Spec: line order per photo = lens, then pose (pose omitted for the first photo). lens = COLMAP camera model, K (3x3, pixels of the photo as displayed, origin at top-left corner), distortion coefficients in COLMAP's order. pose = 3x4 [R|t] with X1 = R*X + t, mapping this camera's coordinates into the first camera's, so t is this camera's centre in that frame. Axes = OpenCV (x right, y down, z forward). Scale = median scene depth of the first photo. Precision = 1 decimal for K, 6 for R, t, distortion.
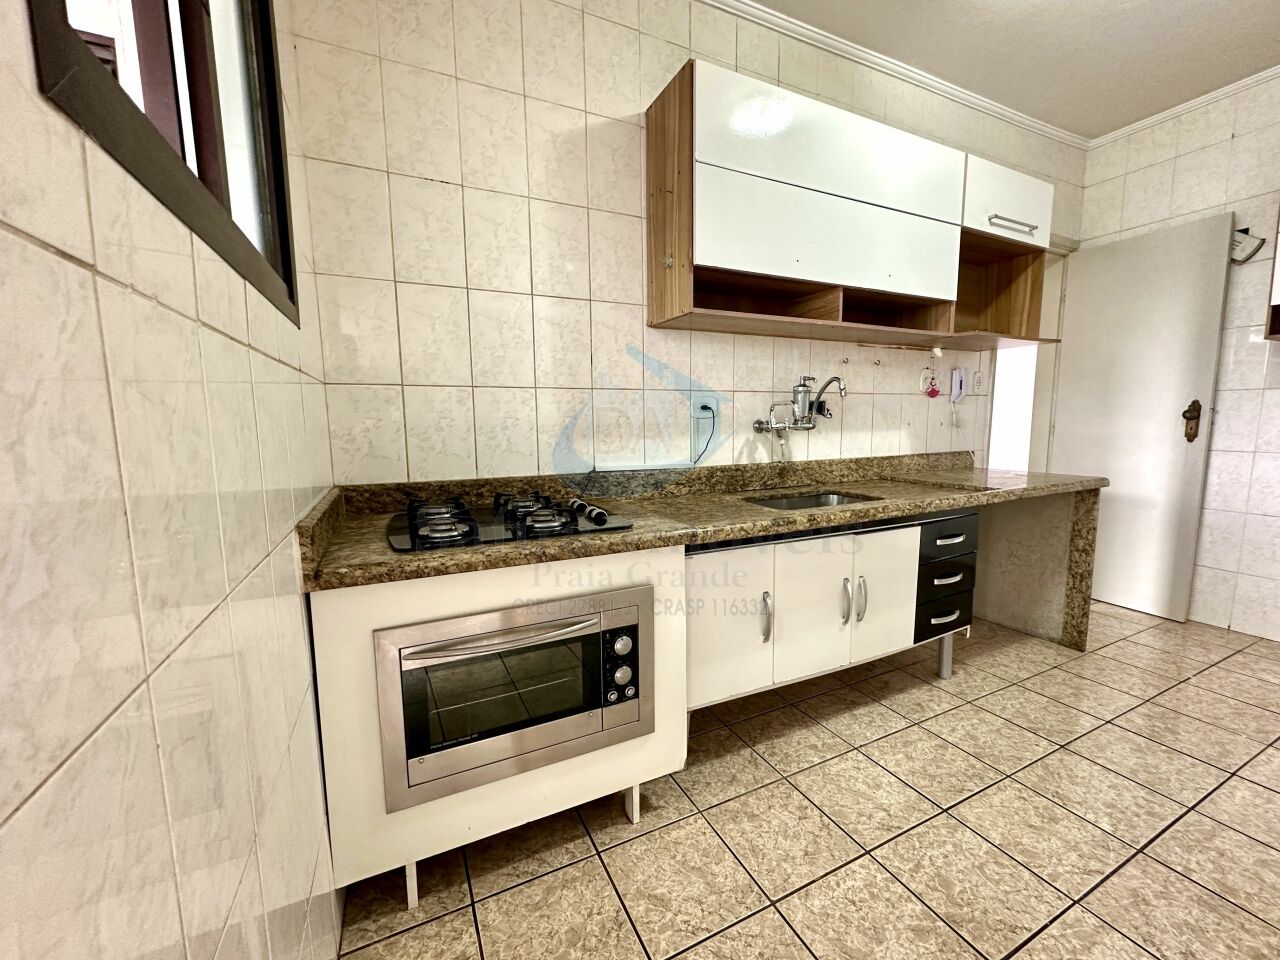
lens RADIAL K [[512.5, 0, 640.1], [0, 512.5, 481.5], [0, 0, 1]] dist [-0.001157, 0.000370]
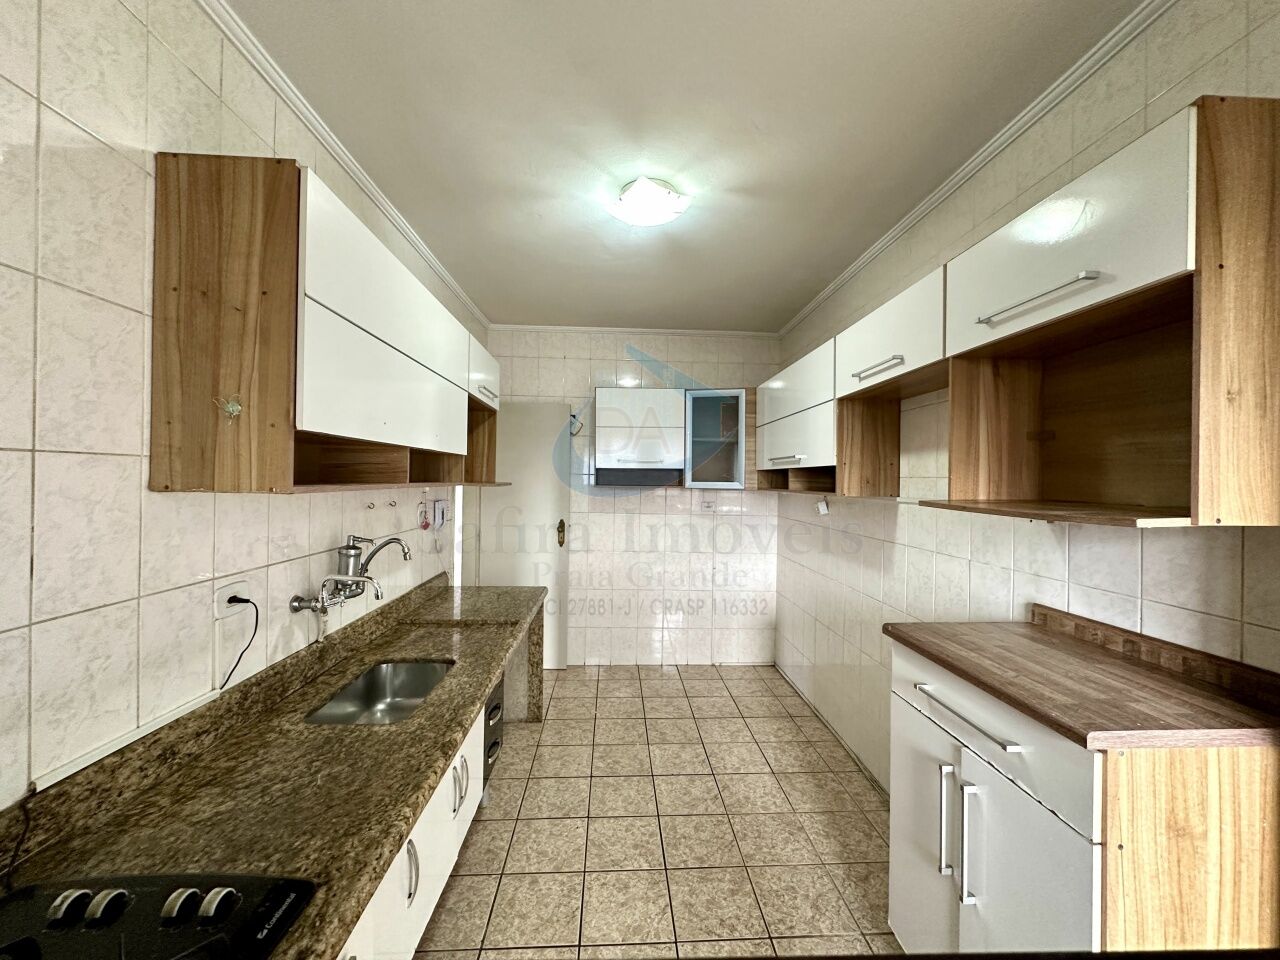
lens RADIAL K [[512.5, 0, 644.3], [0, 512.5, 481.5], [0, 0, 1]] dist [-0.001157, 0.000370]
pose [[0.386513, 0.014700, 0.922167, -0.271836], [0.090499, 0.994443, -0.053784, -0.201944], [-0.917833, 0.104244, 0.383035, 0.220035]]
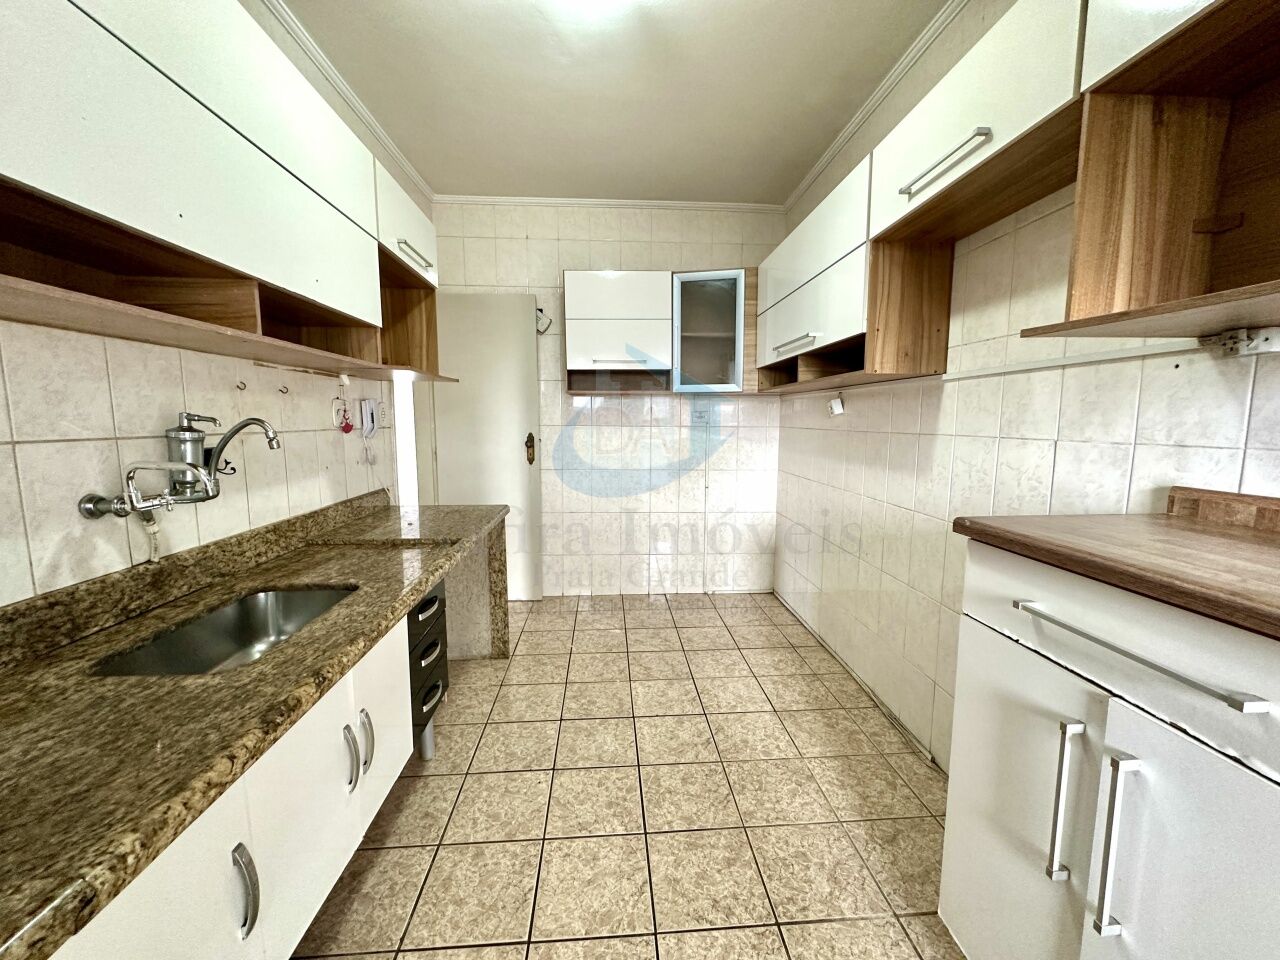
lens RADIAL K [[512.5, 0, 644.5], [0, 512.5, 481.2], [0, 0, 1]] dist [-0.001157, 0.000370]
pose [[0.373301, -0.099006, 0.922412, -0.034143], [0.103896, 0.992496, 0.064482, -0.109253], [-0.921874, 0.071764, 0.380786, 0.291855]]
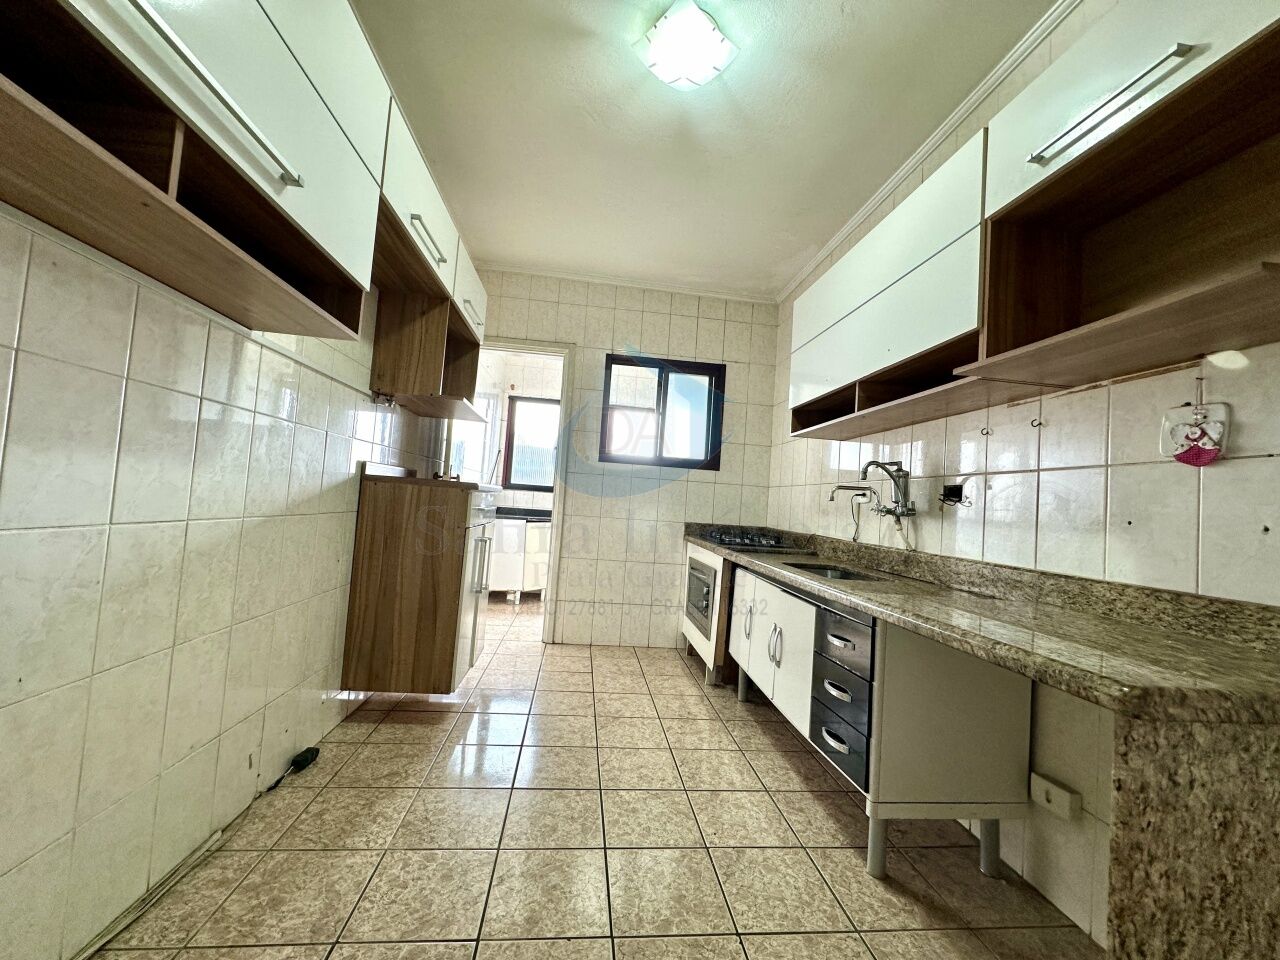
lens RADIAL K [[512.5, 0, 642.7], [0, 512.5, 481.1], [0, 0, 1]] dist [-0.001157, 0.000370]
pose [[-0.329171, -0.054852, -0.942676, 1.393438], [-0.180151, 0.983623, 0.005671, -0.083092], [0.926926, 0.171691, -0.333662, 0.863998]]
